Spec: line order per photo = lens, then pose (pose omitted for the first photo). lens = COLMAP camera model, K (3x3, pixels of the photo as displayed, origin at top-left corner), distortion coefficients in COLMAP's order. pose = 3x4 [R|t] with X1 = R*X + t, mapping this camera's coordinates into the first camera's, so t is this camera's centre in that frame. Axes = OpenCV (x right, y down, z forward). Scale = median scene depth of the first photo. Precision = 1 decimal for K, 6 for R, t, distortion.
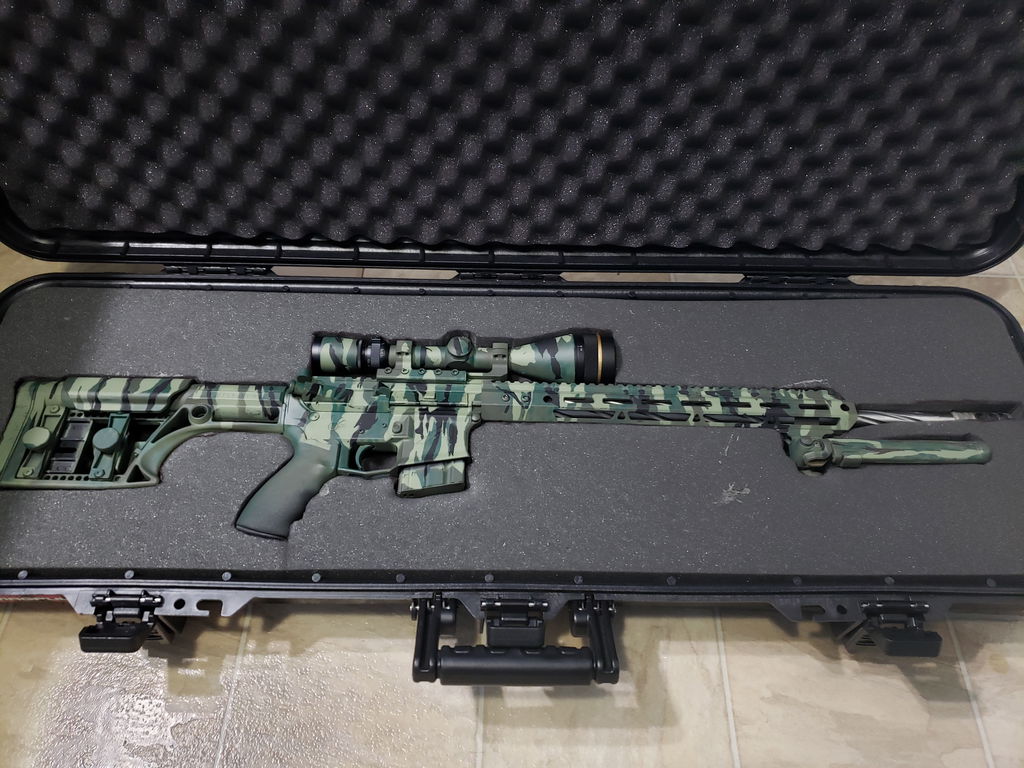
lens RADIAL K [[751.0, 0, 511.9], [0, 751.0, 354.9], [0, 0, 1]] dist [0.033273, 0.003745]
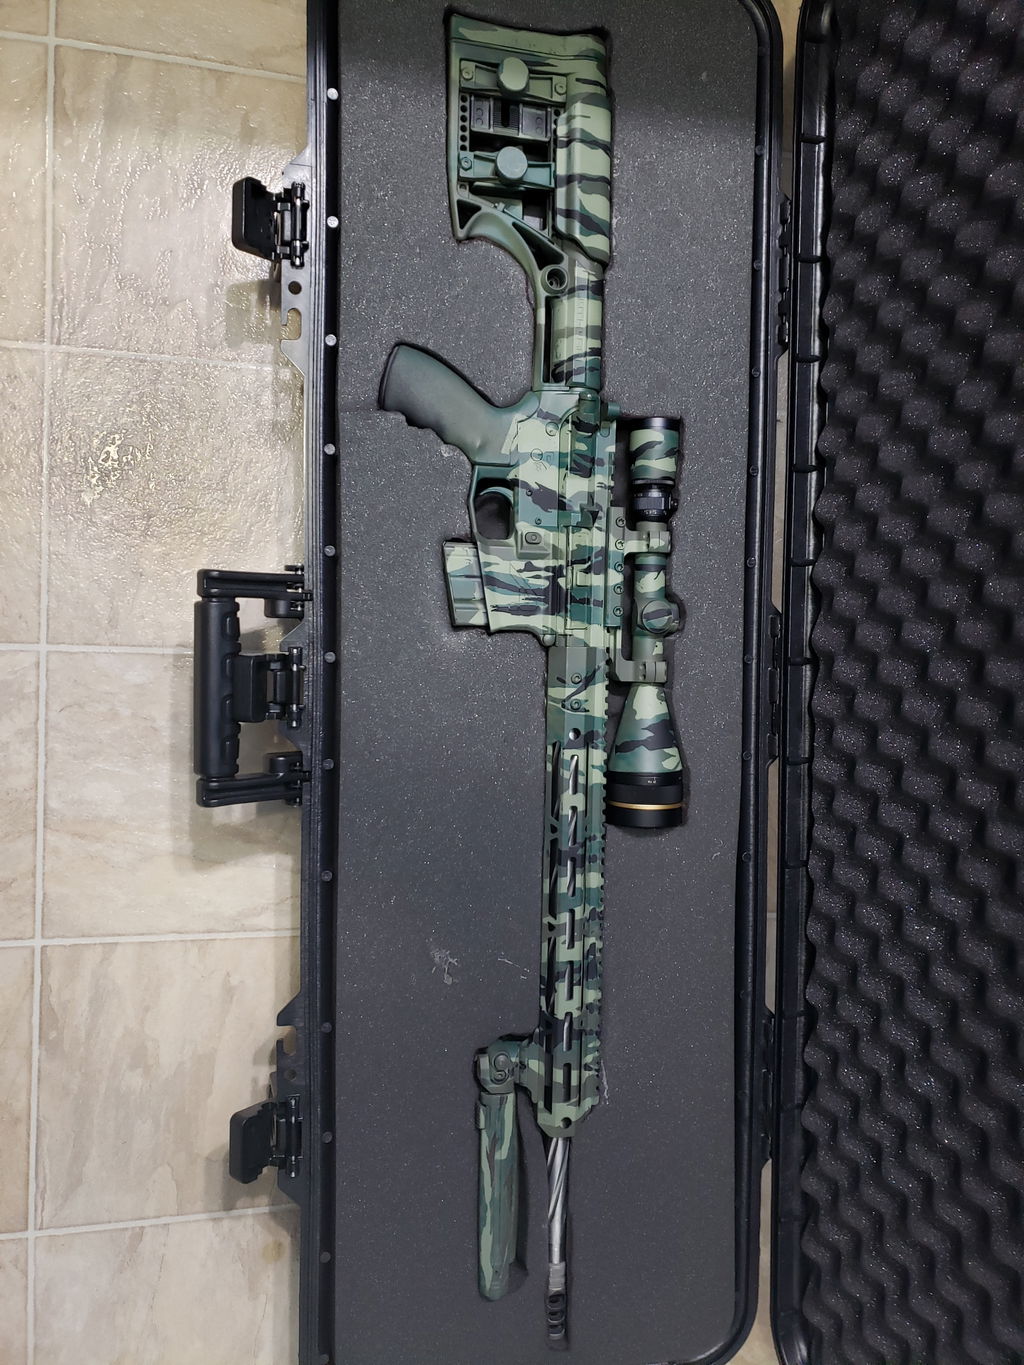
lens RADIAL K [[1001.1, 0, 581.7], [0, 1001.1, 681.5], [0, 0, 1]] dist [0.033273, 0.003745]
pose [[-0.014368, 0.999870, 0.007254, -0.013640], [-0.937874, -0.015991, 0.346608, -0.308639], [0.346679, -0.001823, 0.937982, 0.052587]]
